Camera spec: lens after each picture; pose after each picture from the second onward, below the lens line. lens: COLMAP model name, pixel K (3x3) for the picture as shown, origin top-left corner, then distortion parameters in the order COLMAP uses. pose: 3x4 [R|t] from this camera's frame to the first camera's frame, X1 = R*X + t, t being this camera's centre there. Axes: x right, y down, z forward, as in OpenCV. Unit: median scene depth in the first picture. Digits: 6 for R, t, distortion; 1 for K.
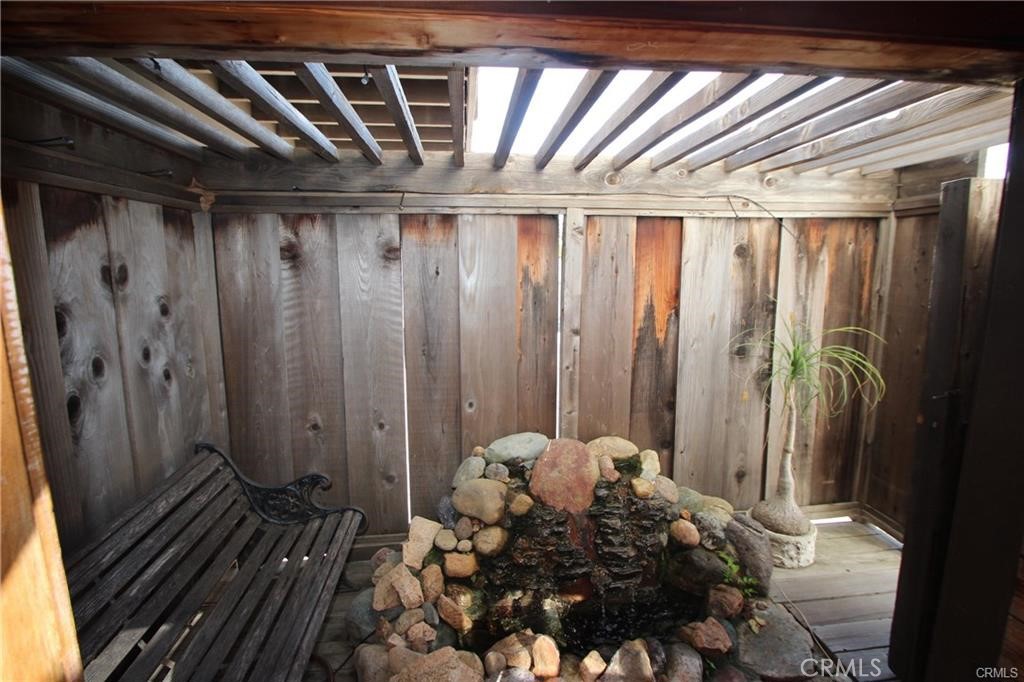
lens RADIAL K [[481.3, 0, 512.0], [0, 481.3, 341.0], [0, 0, 1]] dist [-0.002198, -0.000252]
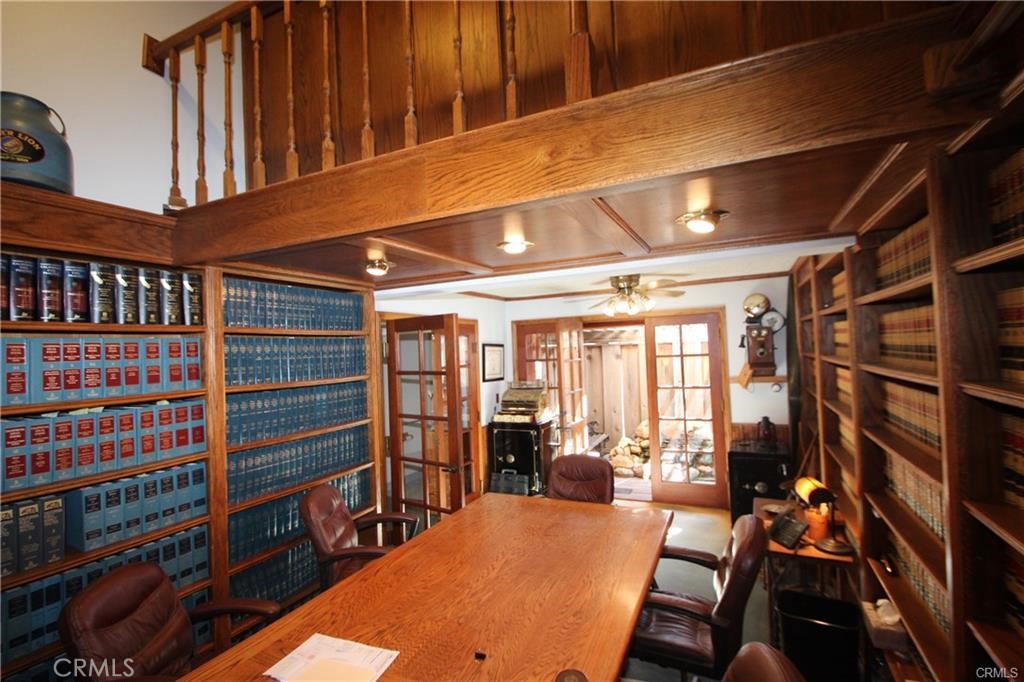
lens RADIAL K [[481.3, 0, 512.0], [0, 481.3, 341.0], [0, 0, 1]] dist [-0.002198, -0.000252]
pose [[0.856314, -0.039462, -0.514945, 0.872422], [-0.037045, 0.989815, -0.137456, 0.199182], [0.515125, 0.136781, 0.846131, -2.292262]]
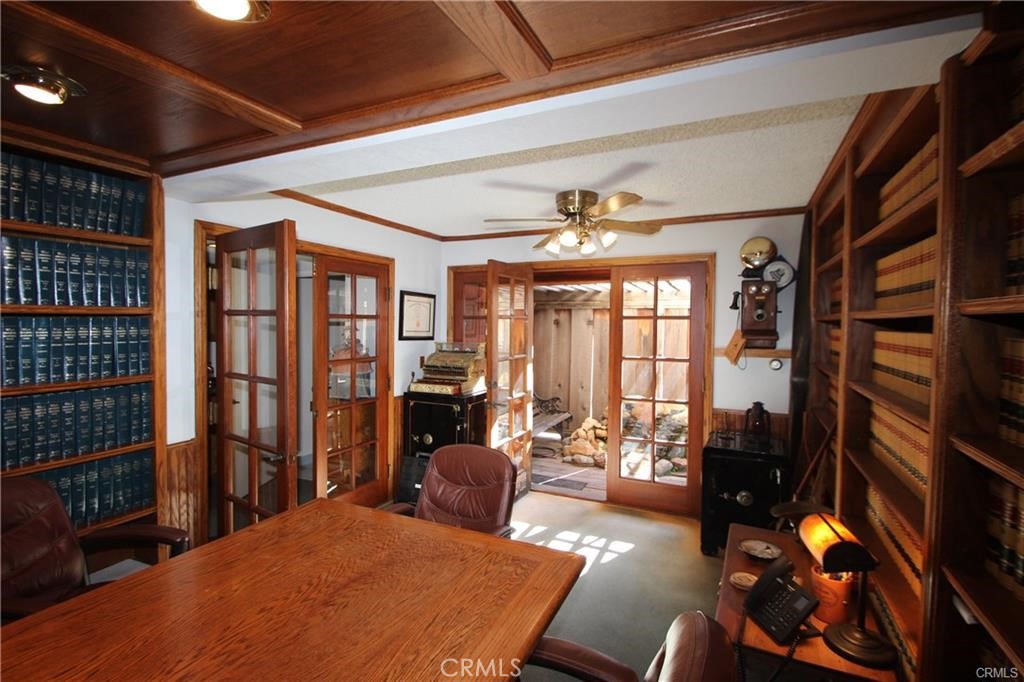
lens RADIAL K [[481.3, 0, 512.0], [0, 481.3, 341.0], [0, 0, 1]] dist [-0.002198, -0.000252]
pose [[0.856121, 0.031623, -0.515807, 0.839872], [-0.086175, 0.992886, -0.082160, 0.196377], [0.509539, 0.114789, 0.852756, -1.654856]]
